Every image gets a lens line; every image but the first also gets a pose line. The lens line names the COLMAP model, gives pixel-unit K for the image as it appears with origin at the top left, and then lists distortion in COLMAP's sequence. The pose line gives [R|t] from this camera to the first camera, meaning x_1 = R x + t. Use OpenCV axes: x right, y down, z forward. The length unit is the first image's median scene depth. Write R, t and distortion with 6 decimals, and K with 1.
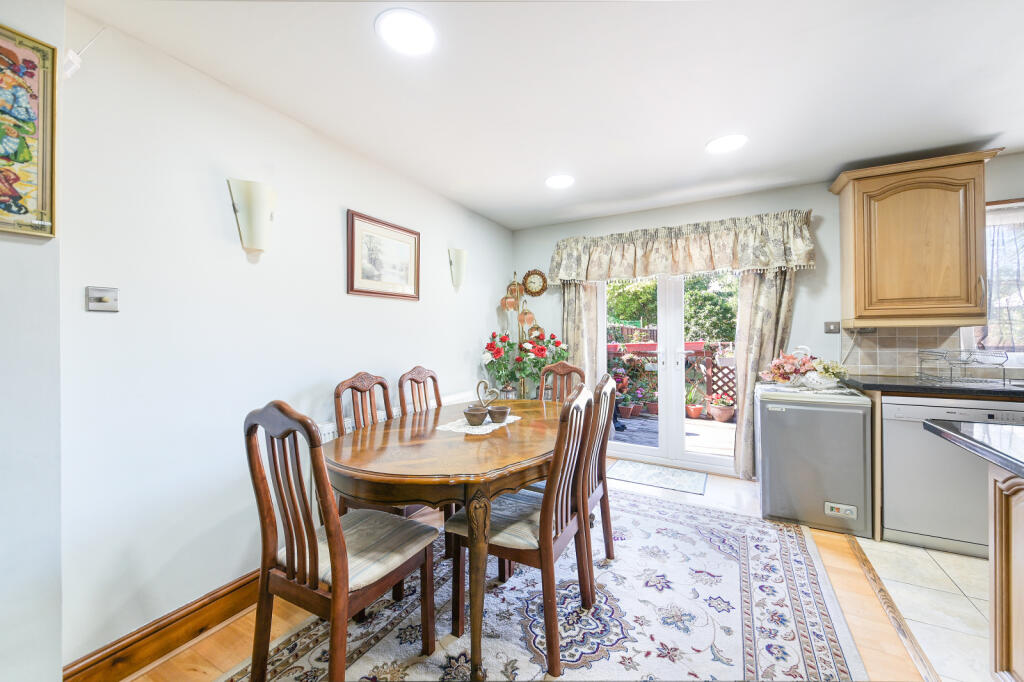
lens RADIAL K [[363.2, 0, 508.8], [0, 363.2, 338.1], [0, 0, 1]] dist [0.000982, -0.000015]
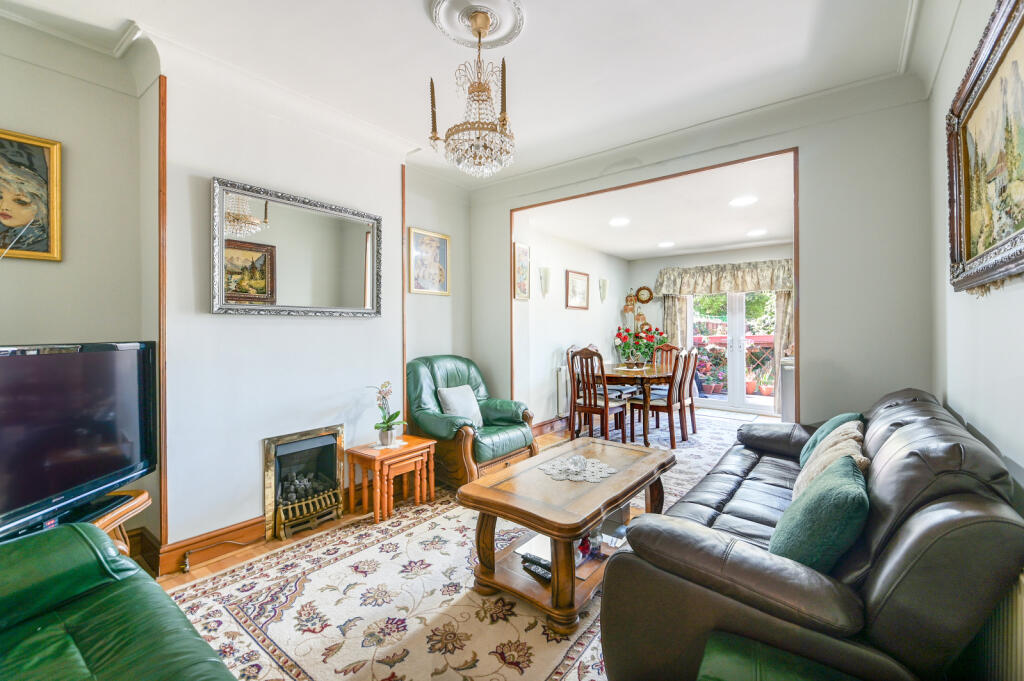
lens RADIAL K [[397.1, 0, 516.6], [0, 397.1, 326.7], [0, 0, 1]] dist [0.000469, -0.000422]
pose [[0.988269, 0.004302, -0.152664, -0.226175], [-0.006655, 0.999867, -0.014902, 0.014277], [0.152580, 0.015743, 0.988166, -0.827112]]
